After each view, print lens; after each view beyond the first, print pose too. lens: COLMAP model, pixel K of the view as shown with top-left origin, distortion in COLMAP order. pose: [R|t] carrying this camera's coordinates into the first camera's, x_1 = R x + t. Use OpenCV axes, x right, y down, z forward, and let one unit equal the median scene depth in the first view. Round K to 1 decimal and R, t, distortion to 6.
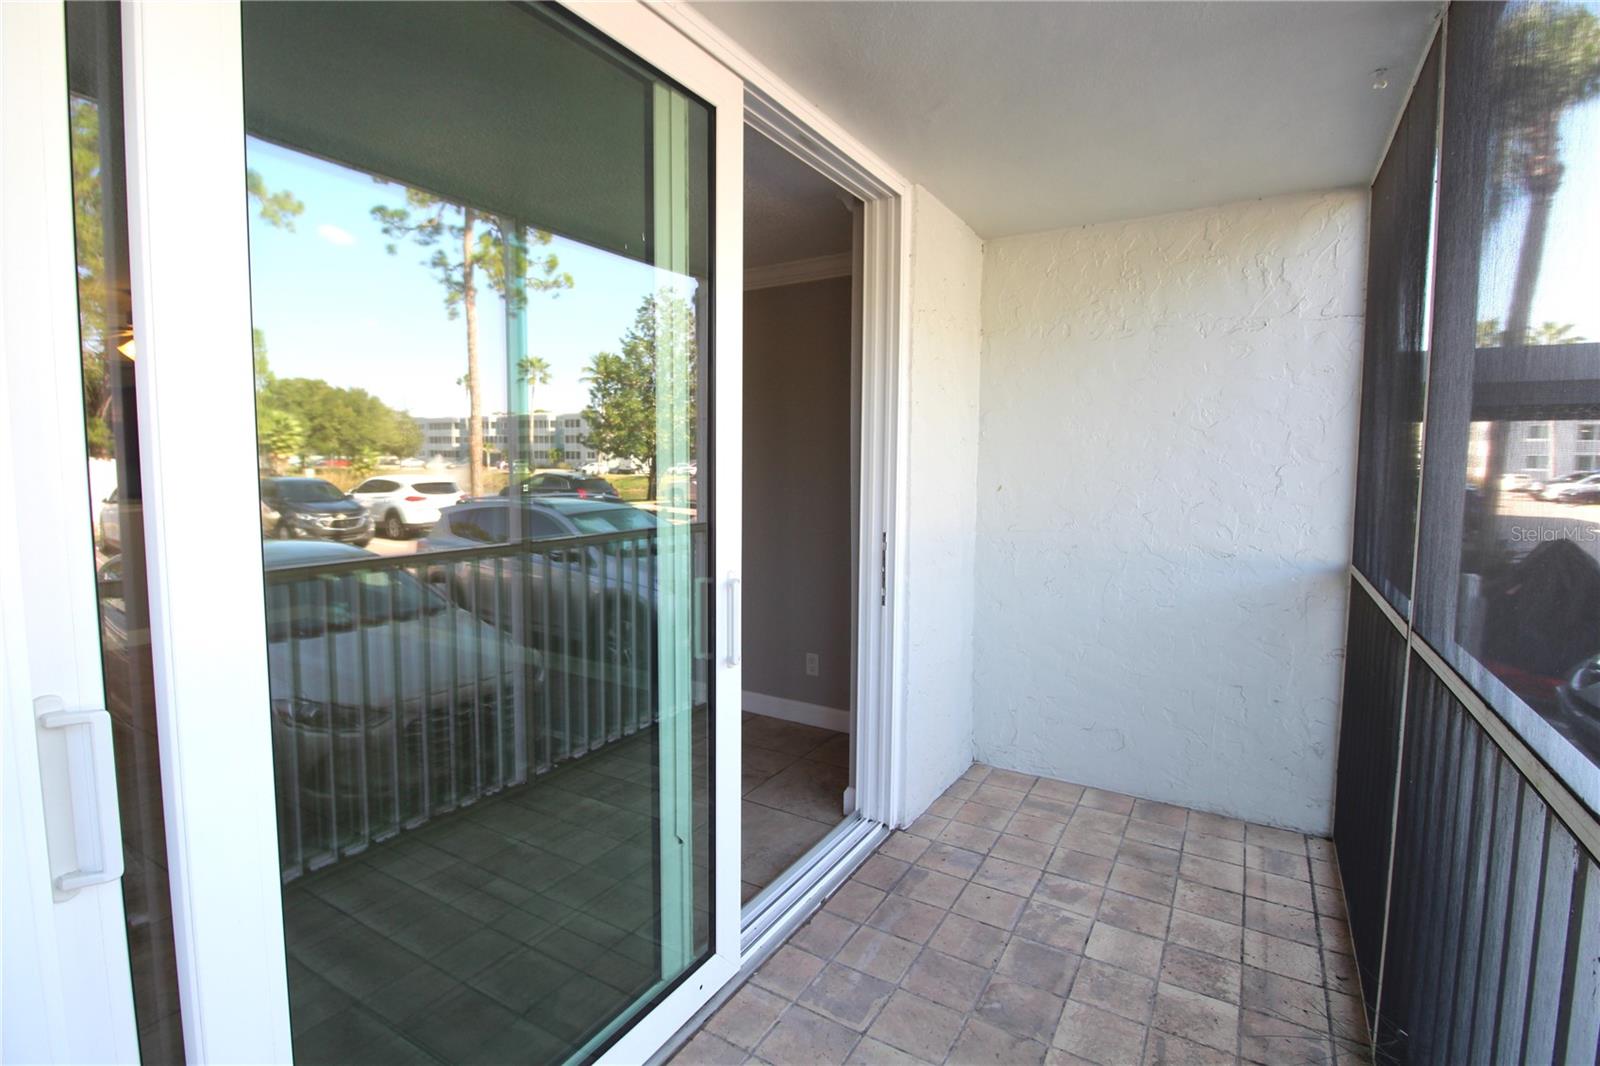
lens RADIAL K [[743.6, 0, 789.8], [0, 743.6, 528.1], [0, 0, 1]] dist [-0.000994, -0.011642]
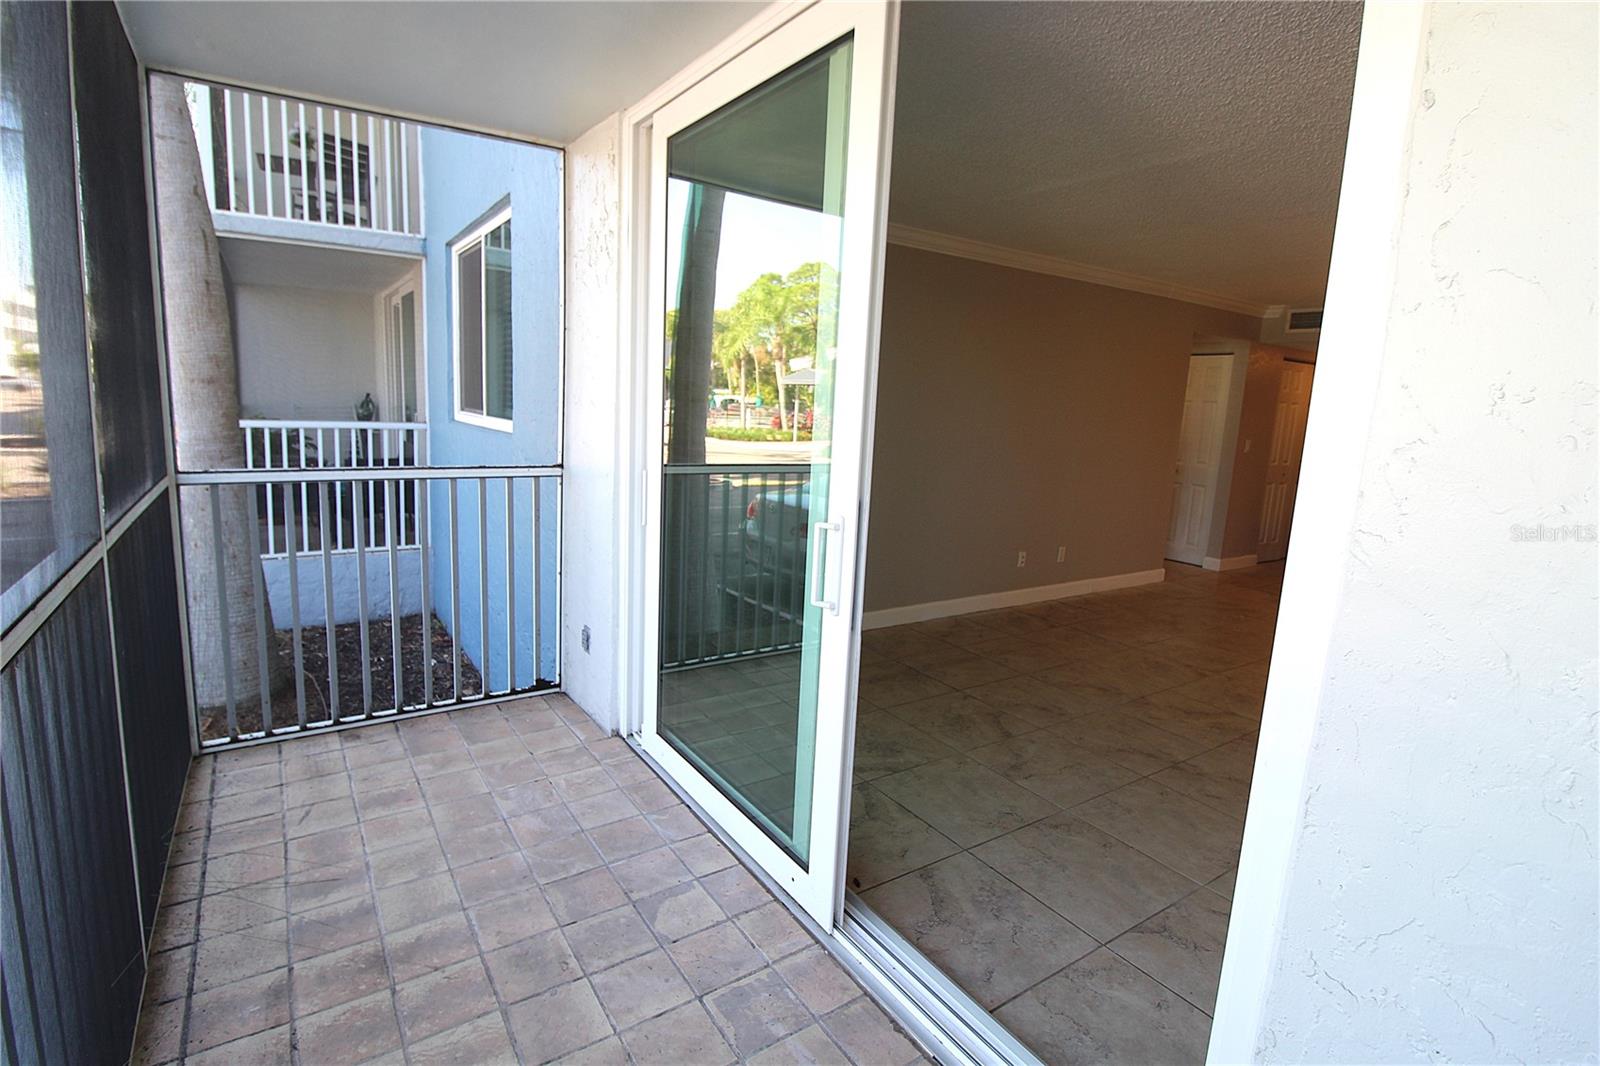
lens RADIAL K [[743.6, 0, 789.8], [0, 743.6, 528.1], [0, 0, 1]] dist [-0.000994, -0.011642]
pose [[-0.416497, 0.123823, -0.900665, 0.791383], [-0.115116, 0.975525, 0.187348, -0.098778], [0.901820, 0.181711, -0.392049, 1.291626]]
